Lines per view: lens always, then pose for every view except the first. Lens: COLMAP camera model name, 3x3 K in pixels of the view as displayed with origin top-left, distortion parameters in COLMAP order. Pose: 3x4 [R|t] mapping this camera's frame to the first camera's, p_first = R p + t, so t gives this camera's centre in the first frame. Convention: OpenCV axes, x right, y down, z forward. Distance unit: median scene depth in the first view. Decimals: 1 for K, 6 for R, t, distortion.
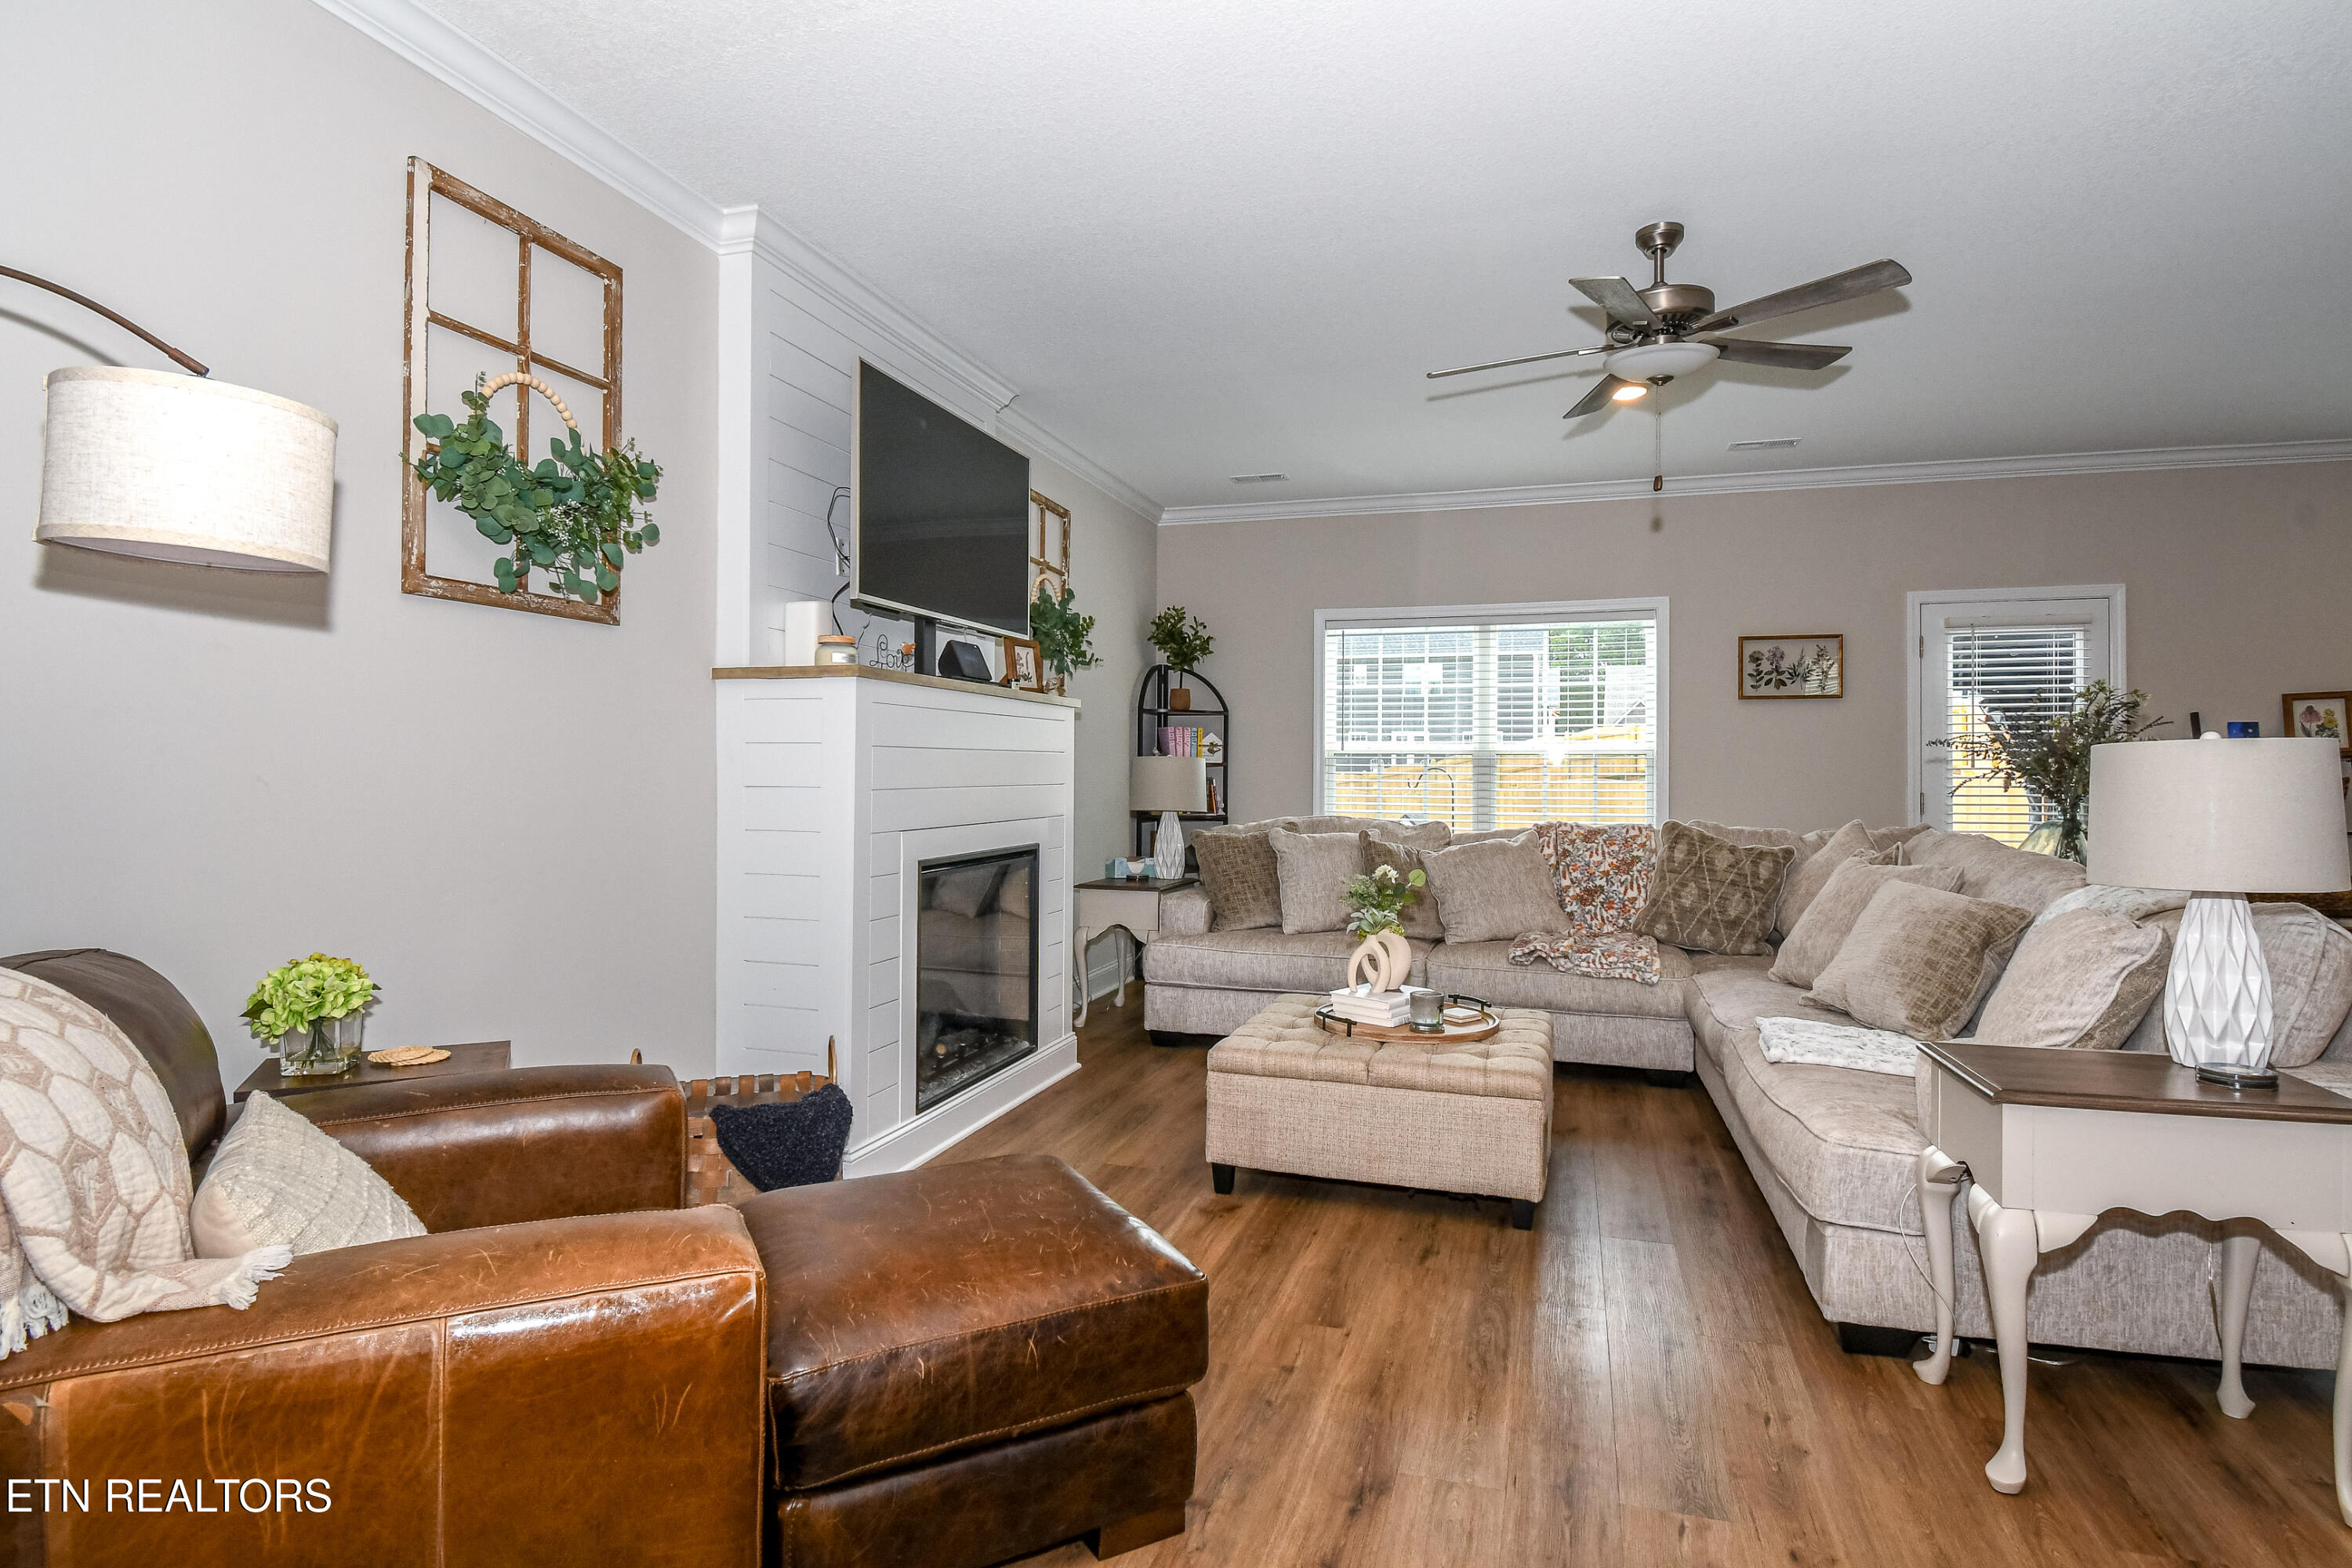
lens RADIAL K [[1246.6, 0, 1133.3], [0, 1246.6, 771.5], [0, 0, 1]] dist [0.014169, -0.024825]
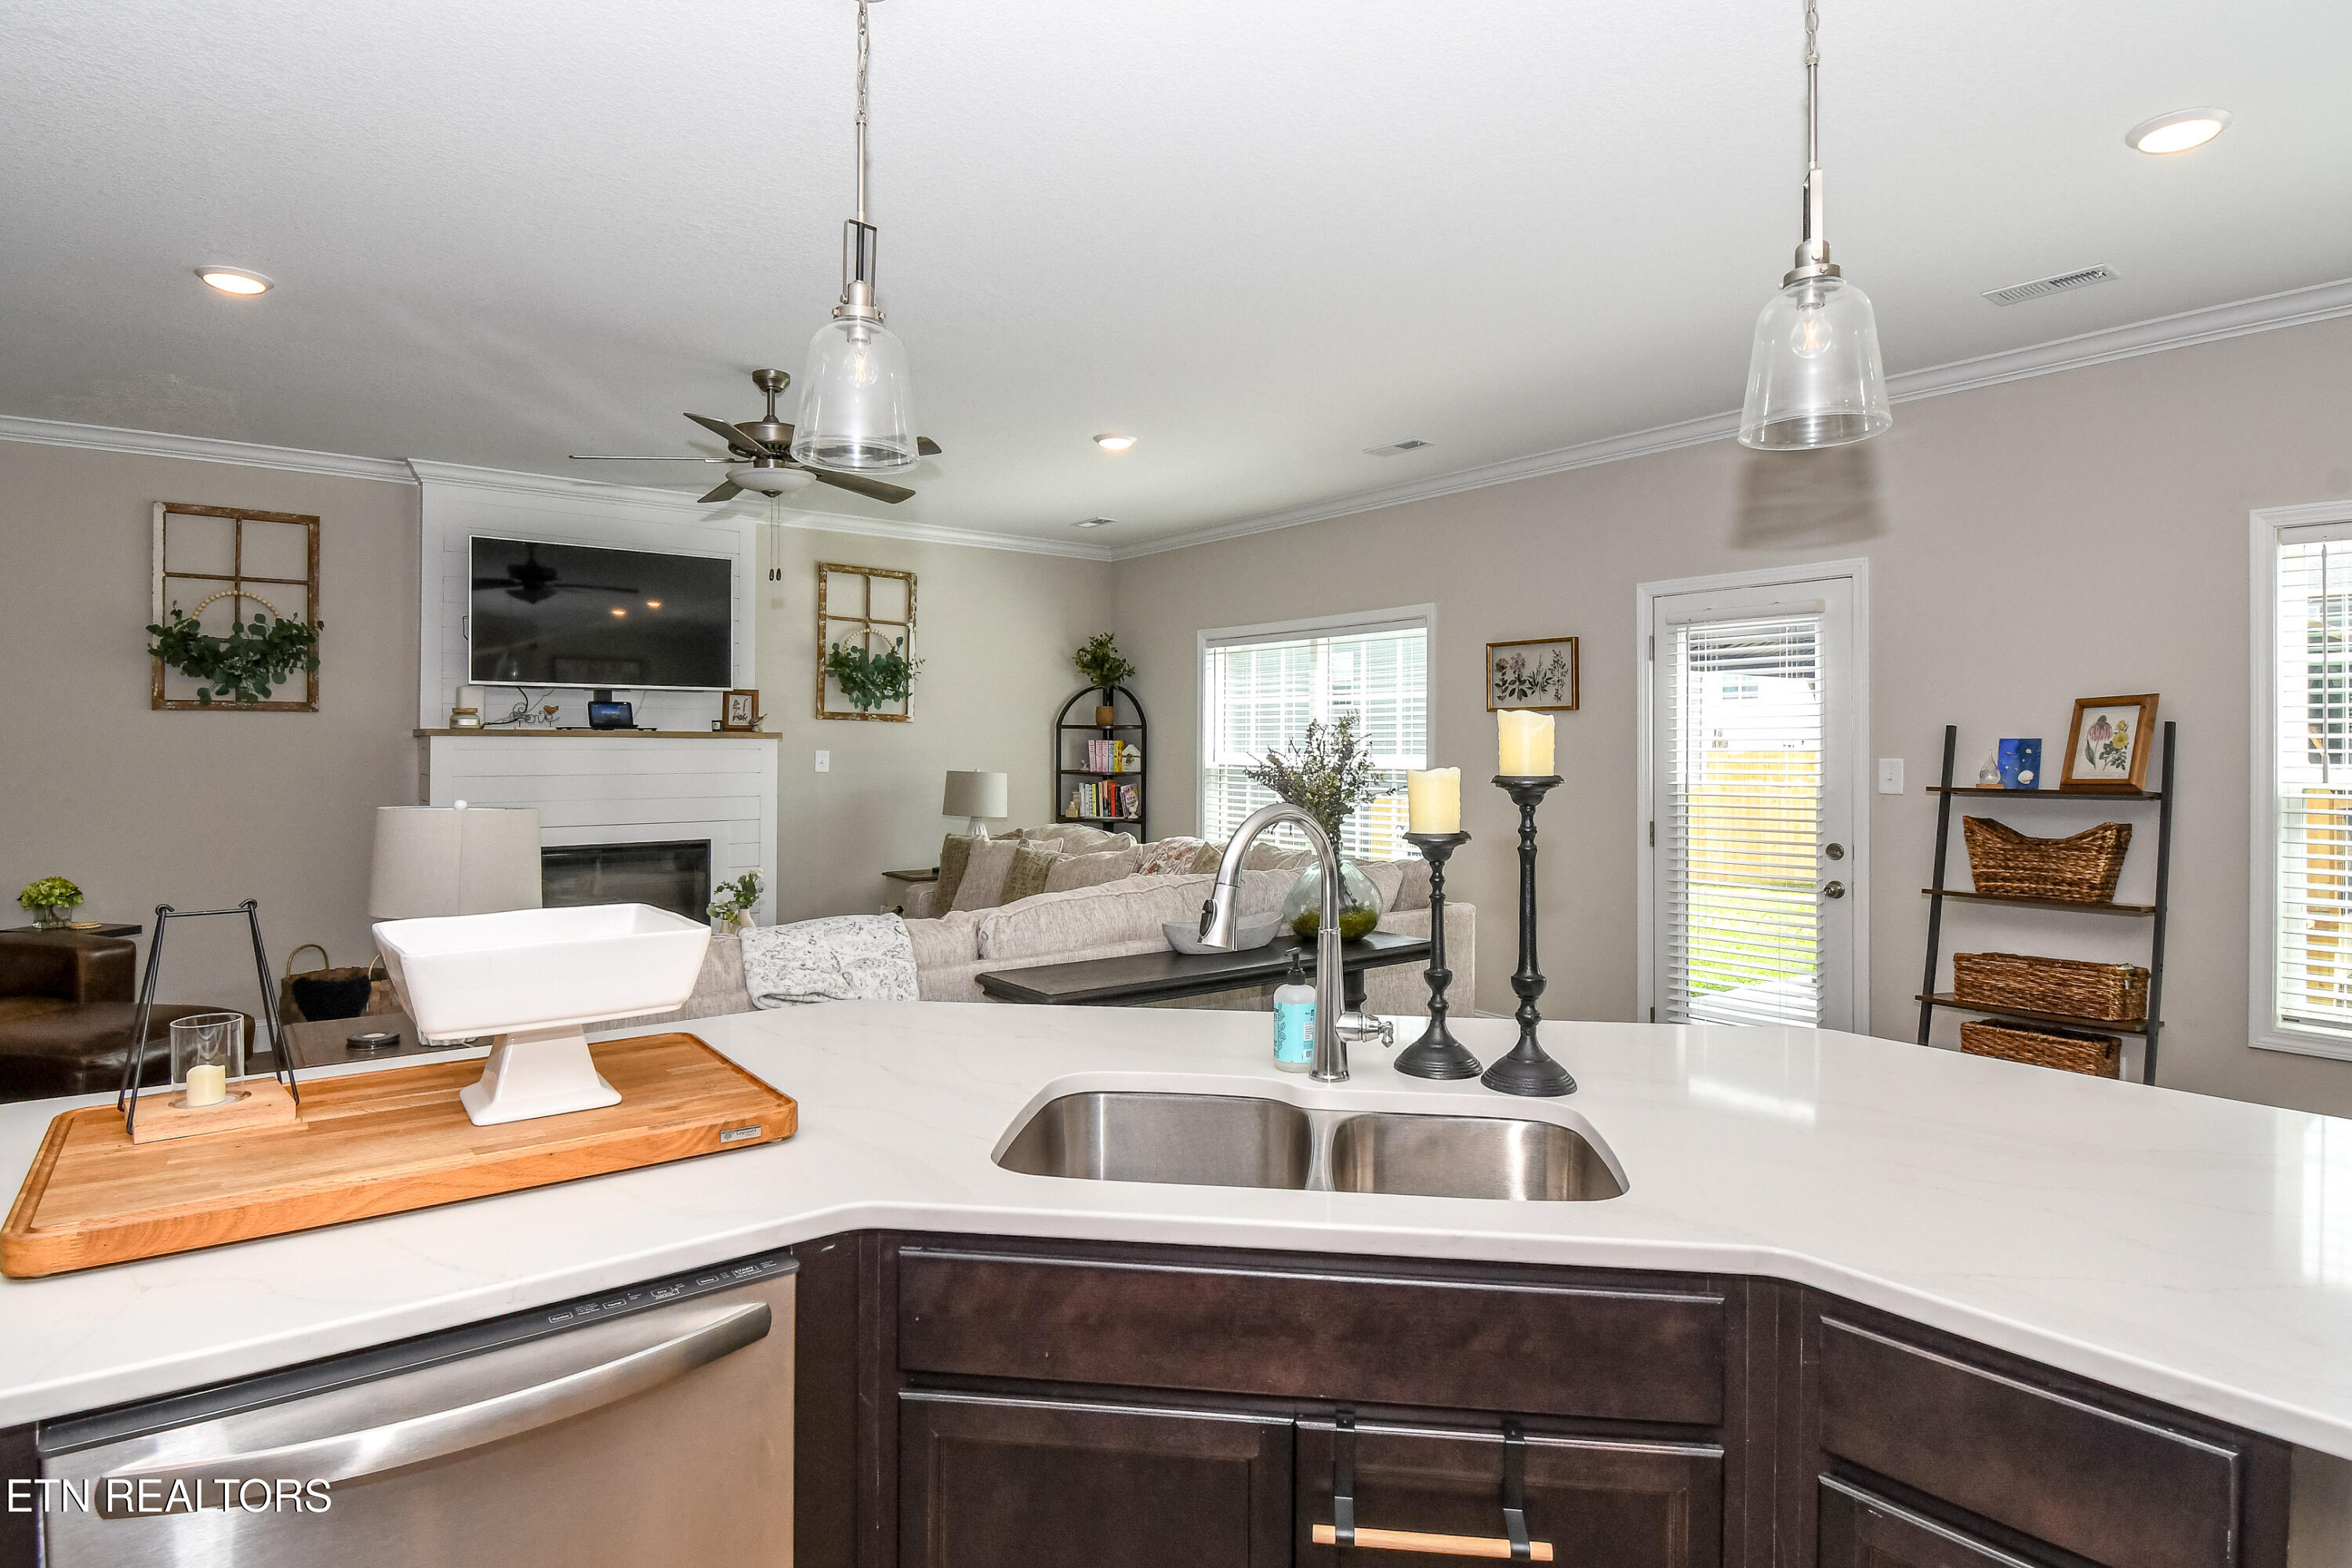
lens RADIAL K [[1263.7, 0, 1150.0], [0, 1263.7, 741.4], [0, 0, 1]] dist [0.007267, -0.026300]
pose [[0.818125, -0.005889, -0.575010, 1.699576], [0.001616, 0.999967, -0.007942, -0.061081], [0.575038, 0.005568, 0.818108, 0.207572]]
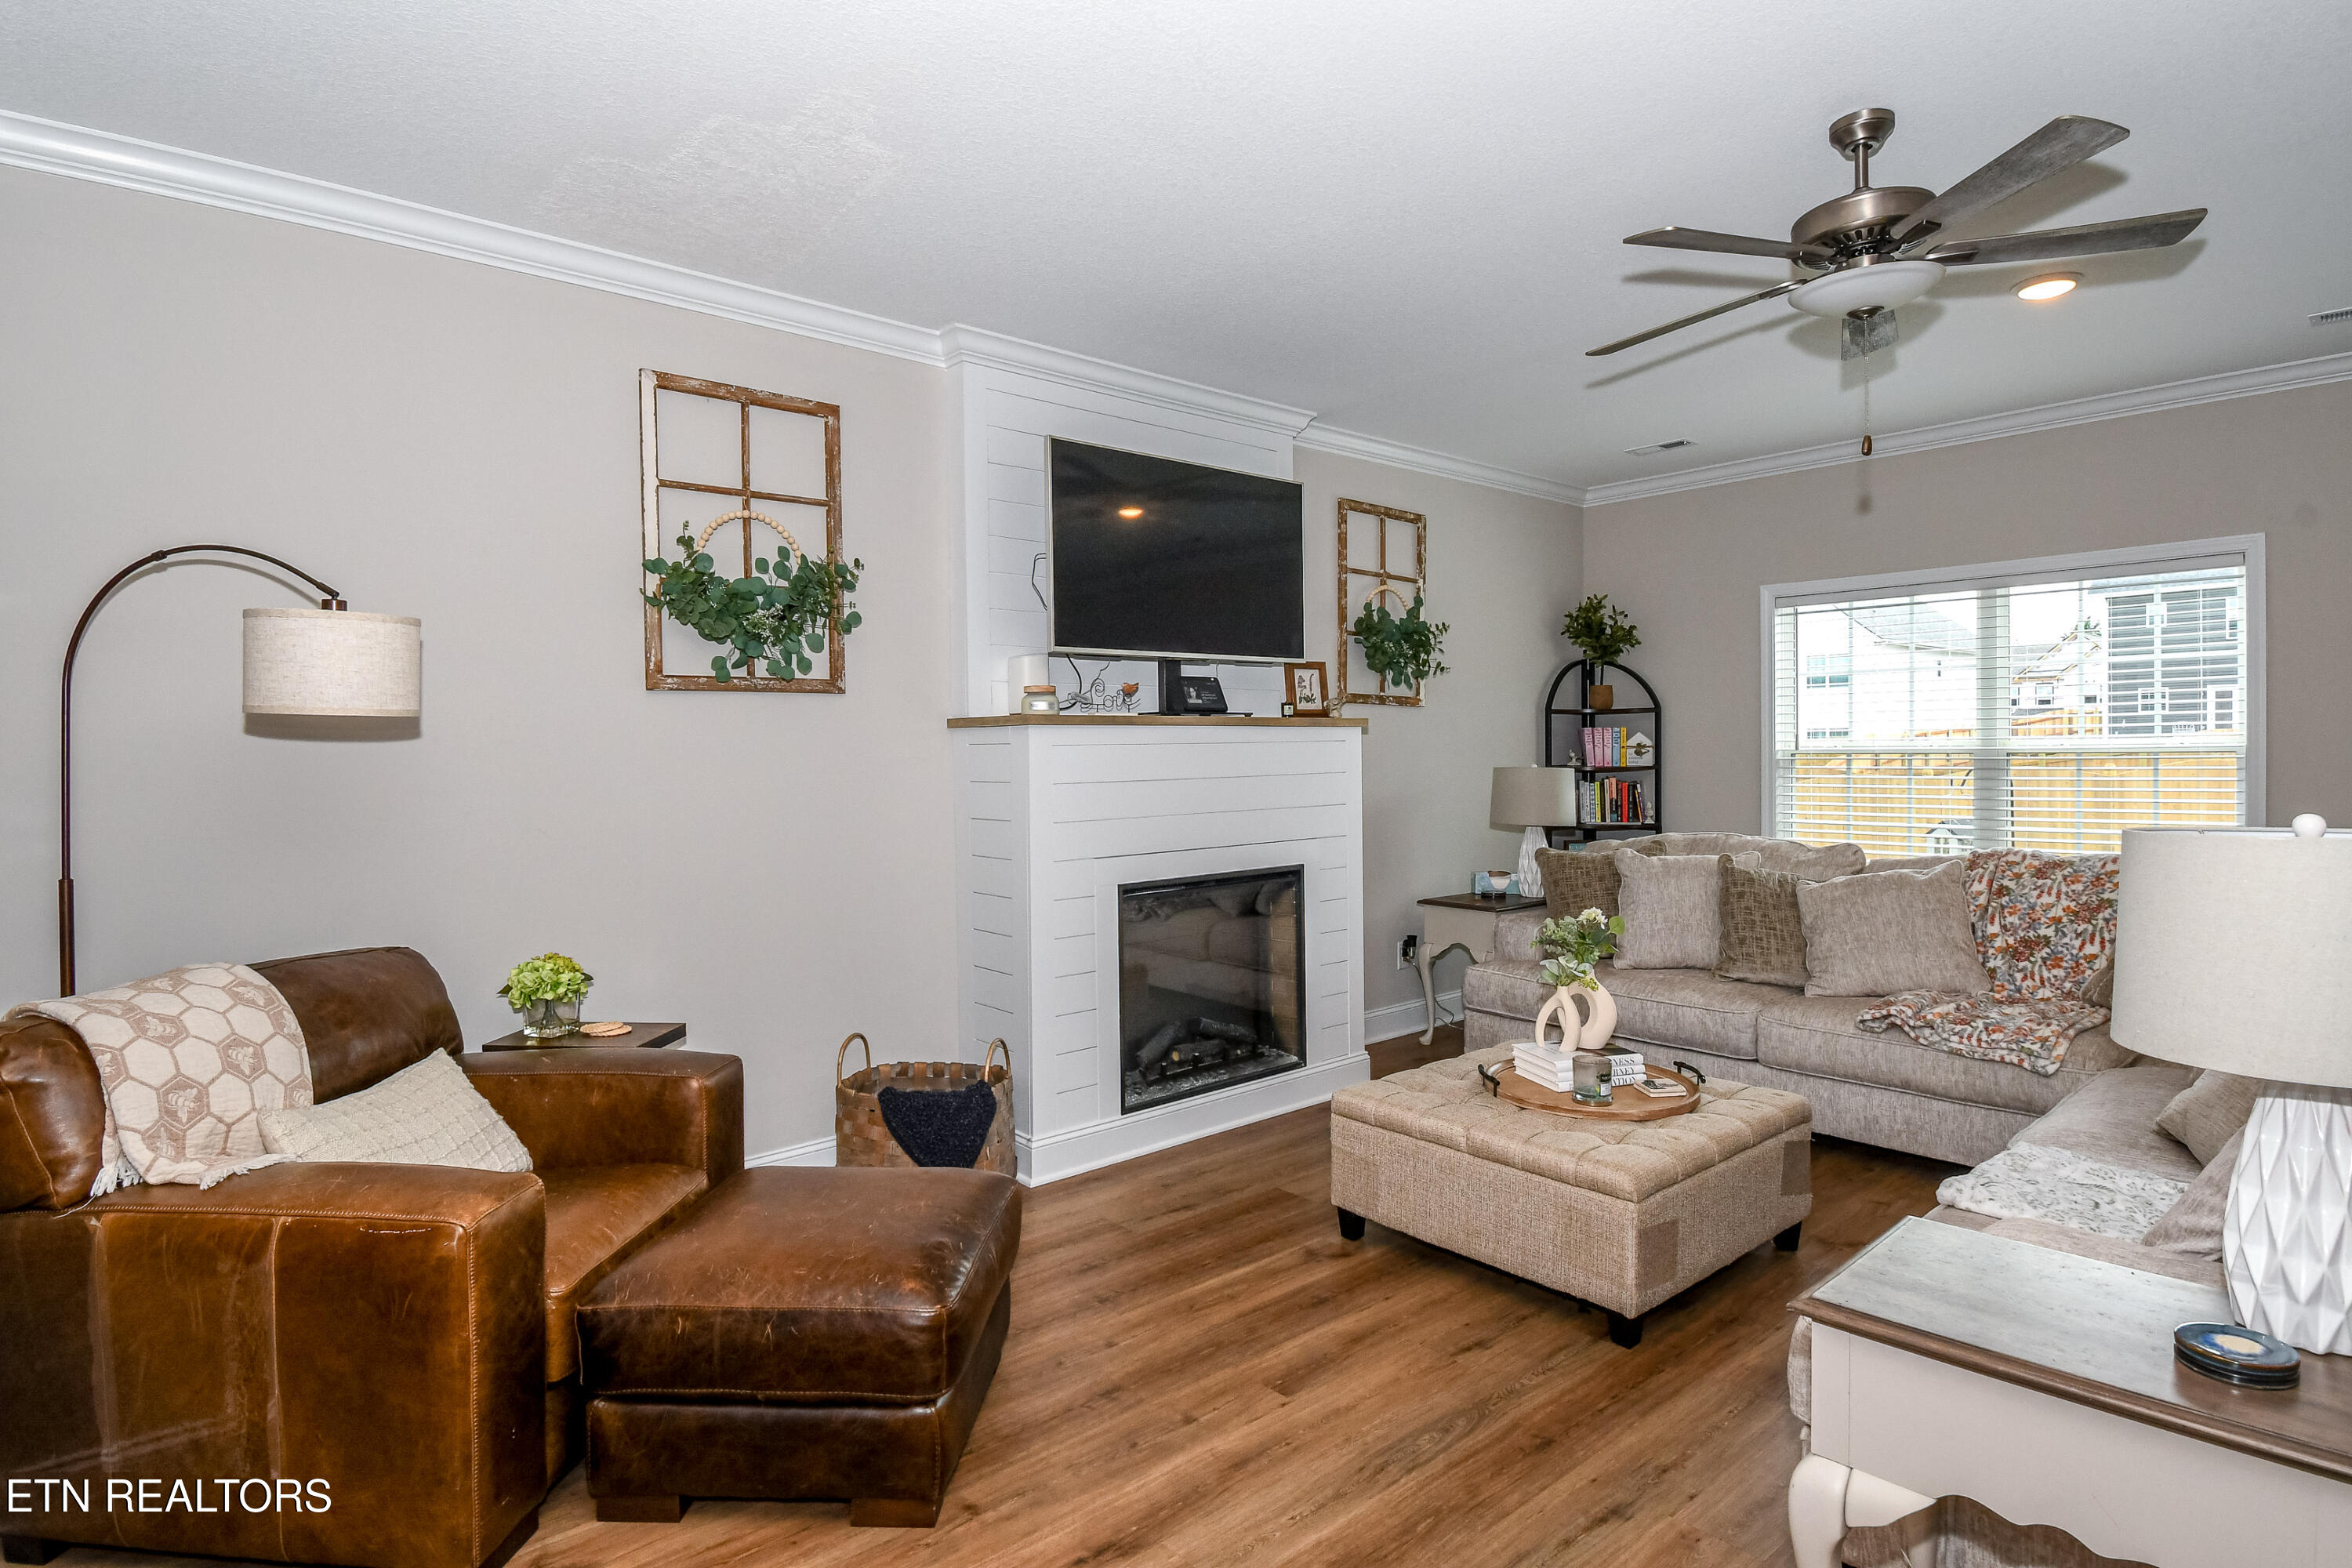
lens RADIAL K [[1212.5, 0, 1071.1], [0, 1212.5, 783.8], [0, 0, 1]] dist [0.006424, -0.018548]
pose [[0.848203, -0.004986, -0.529648, 0.442784], [0.019213, 0.999587, 0.021359, -0.050439], [0.529323, -0.028293, 0.847949, 0.094760]]
